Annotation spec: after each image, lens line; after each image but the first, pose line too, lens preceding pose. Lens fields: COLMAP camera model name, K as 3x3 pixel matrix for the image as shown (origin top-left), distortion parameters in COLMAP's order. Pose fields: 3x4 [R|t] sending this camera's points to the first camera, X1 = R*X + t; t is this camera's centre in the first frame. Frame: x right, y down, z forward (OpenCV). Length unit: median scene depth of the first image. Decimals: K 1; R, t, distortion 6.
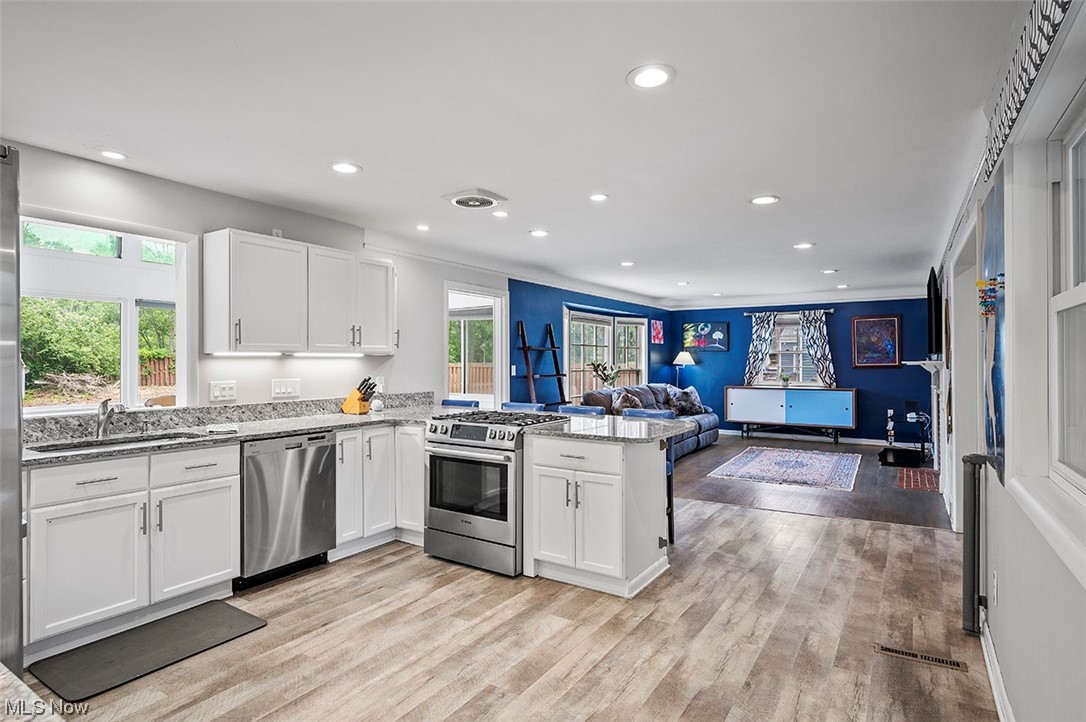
lens RADIAL K [[568.0, 0, 540.6], [0, 568.0, 357.1], [0, 0, 1]] dist [0.001993, -0.000446]
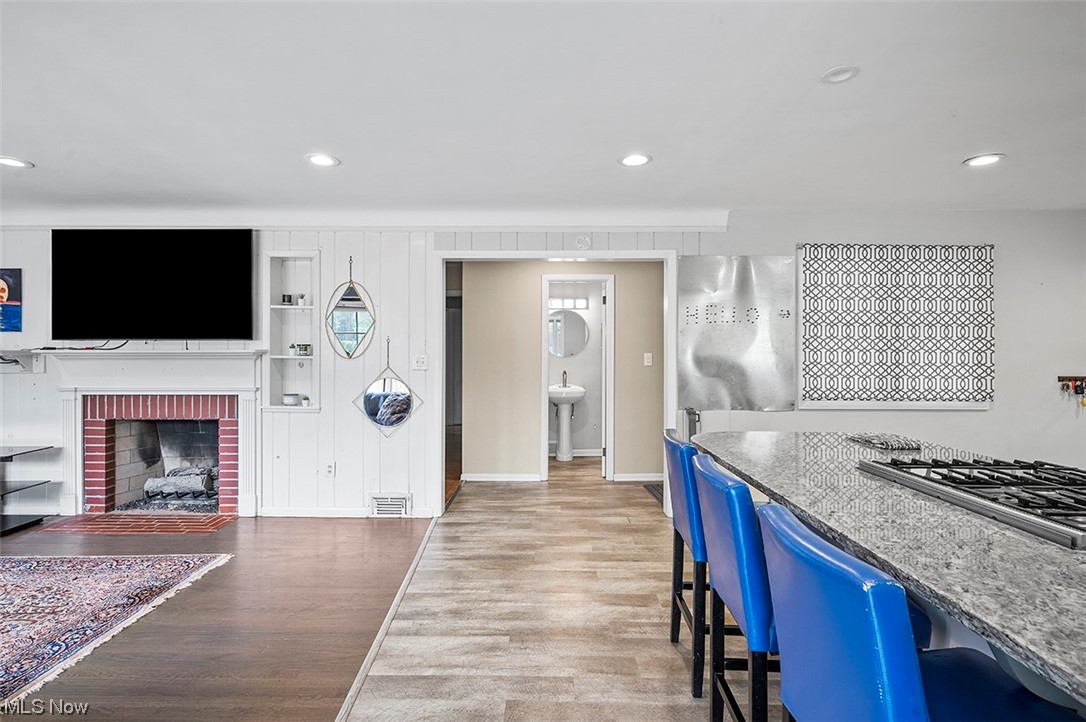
lens RADIAL K [[523.8, 0, 543.9], [0, 523.8, 346.9], [0, 0, 1]] dist [-0.000457, 0.000517]
pose [[-0.540491, 0.007699, 0.841314, -0.192459], [-0.007481, 0.999875, -0.013957, 0.013590], [-0.841316, -0.013837, -0.540366, 1.537349]]
